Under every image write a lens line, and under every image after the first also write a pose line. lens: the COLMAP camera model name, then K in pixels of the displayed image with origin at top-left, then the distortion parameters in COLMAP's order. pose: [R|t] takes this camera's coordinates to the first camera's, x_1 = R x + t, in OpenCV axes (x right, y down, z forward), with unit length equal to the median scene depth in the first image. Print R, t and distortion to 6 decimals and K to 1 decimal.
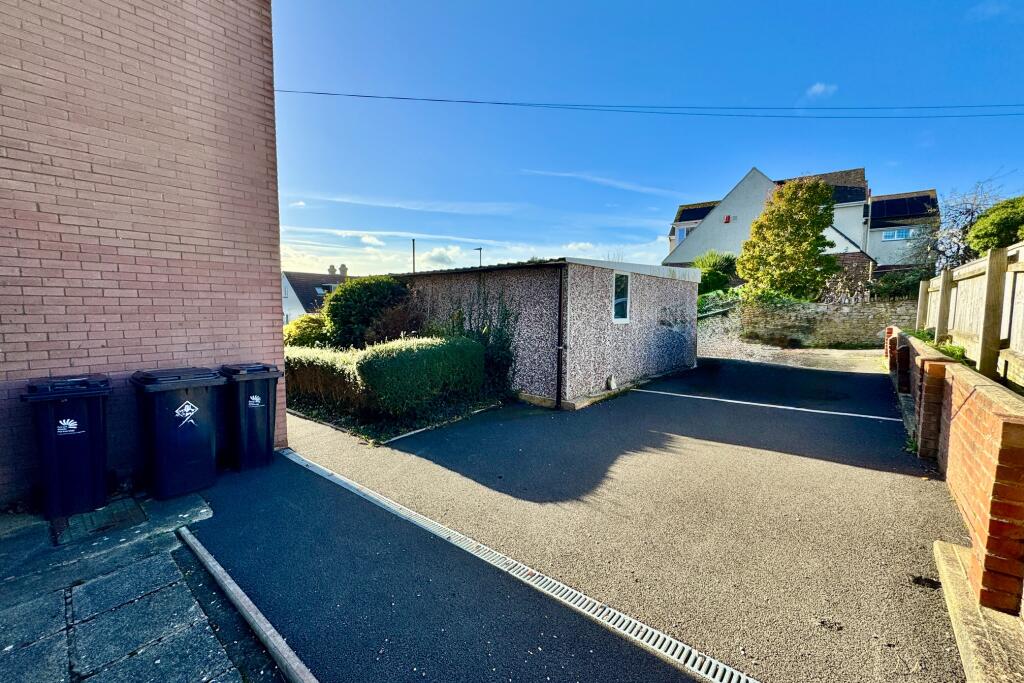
lens RADIAL K [[415.9, 0, 512.3], [0, 415.9, 338.6], [0, 0, 1]] dist [-0.003061, -0.000190]
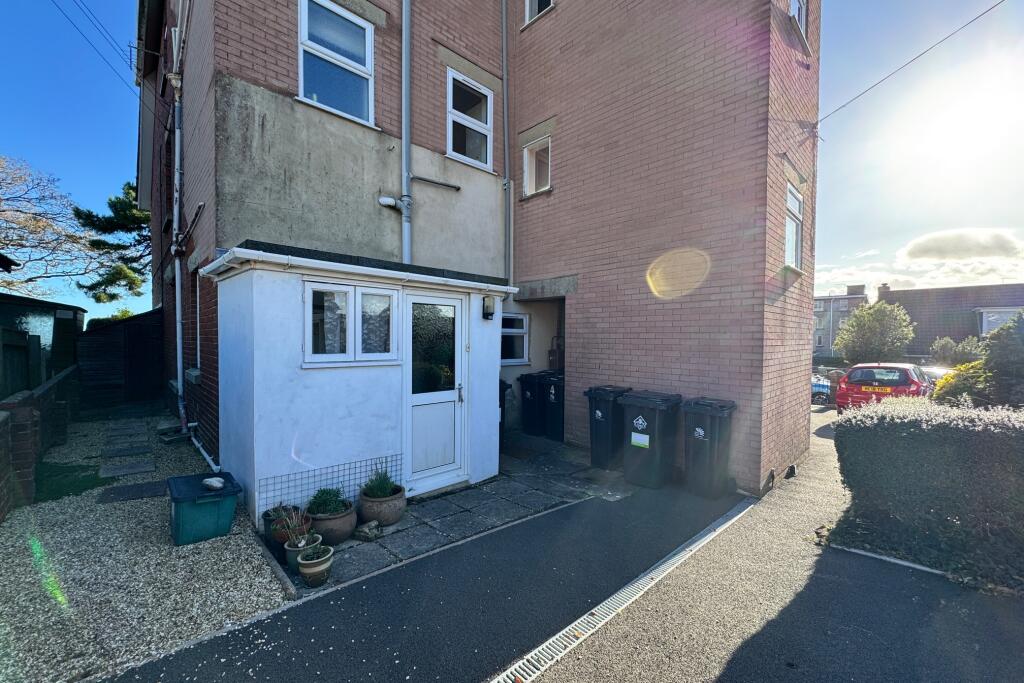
lens RADIAL K [[415.9, 0, 511.6], [0, 415.9, 345.9], [0, 0, 1]] dist [-0.003061, -0.000190]
pose [[-0.120799, 0.008619, -0.992640, 0.512566], [-0.082057, 0.996453, 0.018638, -0.055859], [0.989280, 0.083705, -0.119663, 0.632496]]
